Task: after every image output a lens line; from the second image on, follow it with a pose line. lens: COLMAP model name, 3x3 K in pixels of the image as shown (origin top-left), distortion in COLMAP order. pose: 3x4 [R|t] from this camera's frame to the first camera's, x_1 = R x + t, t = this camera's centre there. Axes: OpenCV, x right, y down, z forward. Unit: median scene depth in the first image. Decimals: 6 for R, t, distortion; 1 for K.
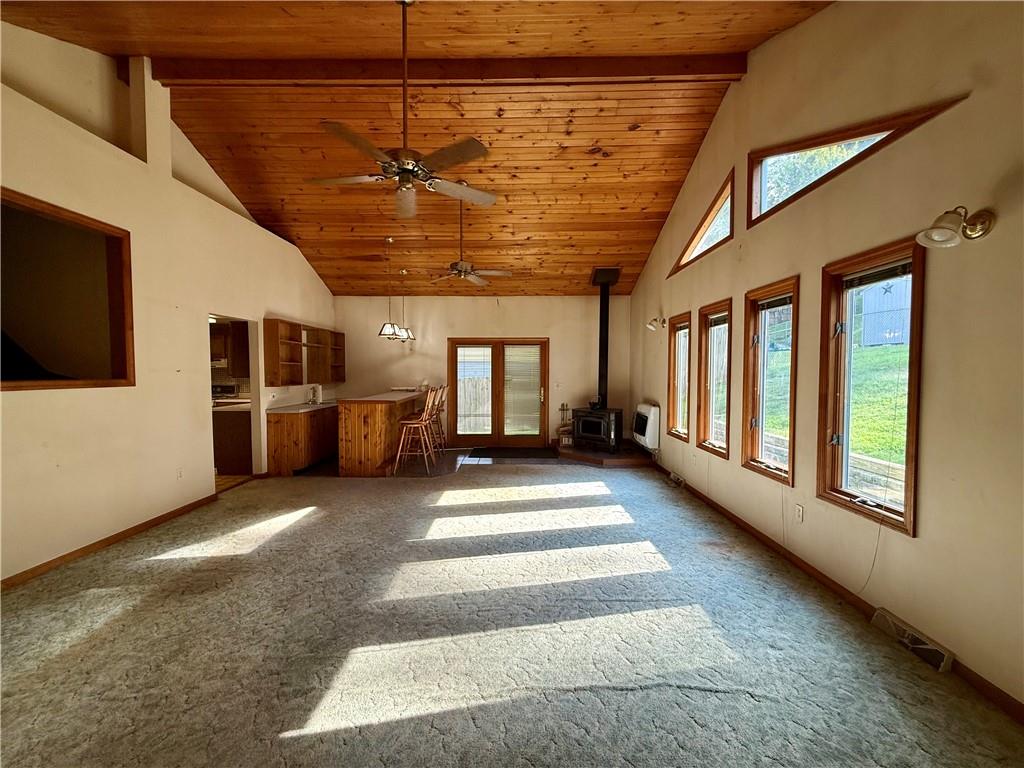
lens RADIAL K [[415.2, 0, 512.0], [0, 415.2, 384.0], [0, 0, 1]] dist [-0.000458, 0.000018]
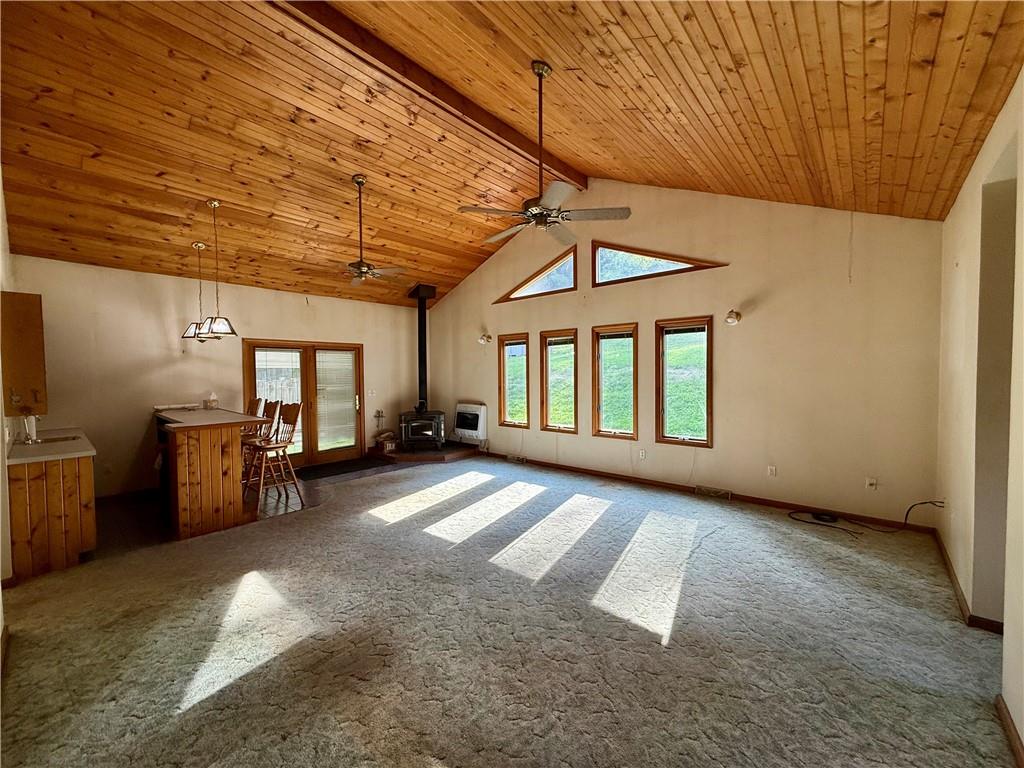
lens RADIAL K [[415.2, 0, 512.0], [0, 415.2, 384.0], [0, 0, 1]] dist [-0.000458, 0.000018]
pose [[0.642045, -0.028742, 0.766128, -0.689081], [0.036119, 0.999321, 0.007222, -0.018997], [-0.765816, 0.023035, 0.642647, 0.170420]]
